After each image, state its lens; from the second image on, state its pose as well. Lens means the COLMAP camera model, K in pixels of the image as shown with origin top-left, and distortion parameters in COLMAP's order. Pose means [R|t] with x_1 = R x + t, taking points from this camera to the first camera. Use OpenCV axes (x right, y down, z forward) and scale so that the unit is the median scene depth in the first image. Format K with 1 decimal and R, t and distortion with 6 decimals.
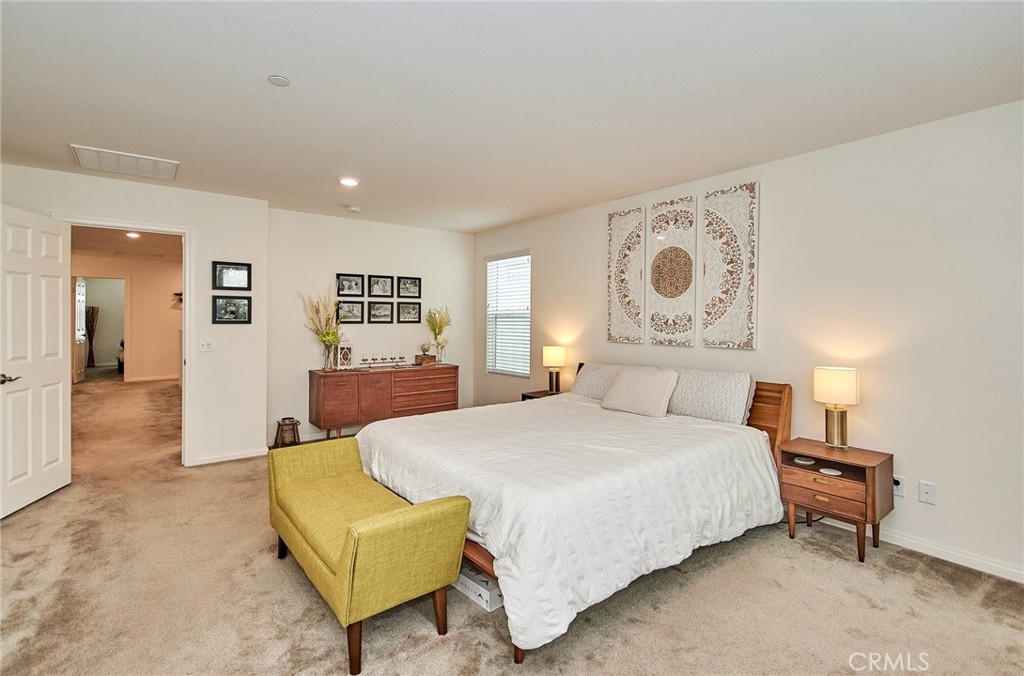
lens RADIAL K [[490.9, 0, 510.1], [0, 490.9, 319.0], [0, 0, 1]] dist [0.000719, -0.000109]
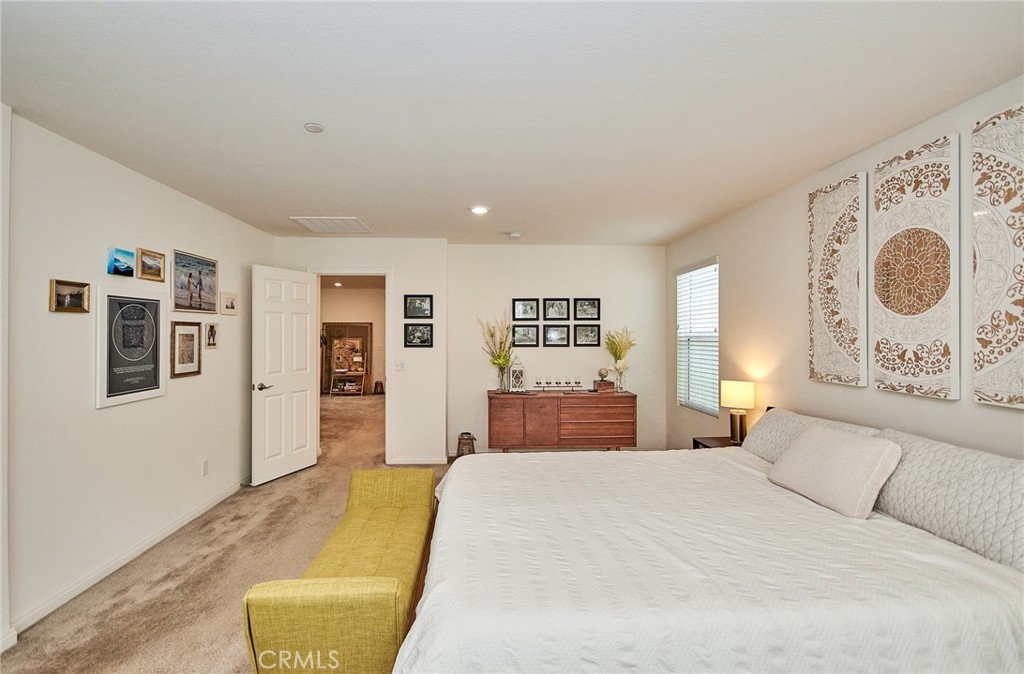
lens RADIAL K [[456.5, 0, 488.9], [0, 456.5, 329.7], [0, 0, 1]] dist [0.022224, -0.012657]
pose [[0.809772, -0.011139, -0.586639, 0.210170], [0.004211, 0.999904, -0.013173, -0.017200], [0.586730, 0.008196, 0.809741, 0.215499]]
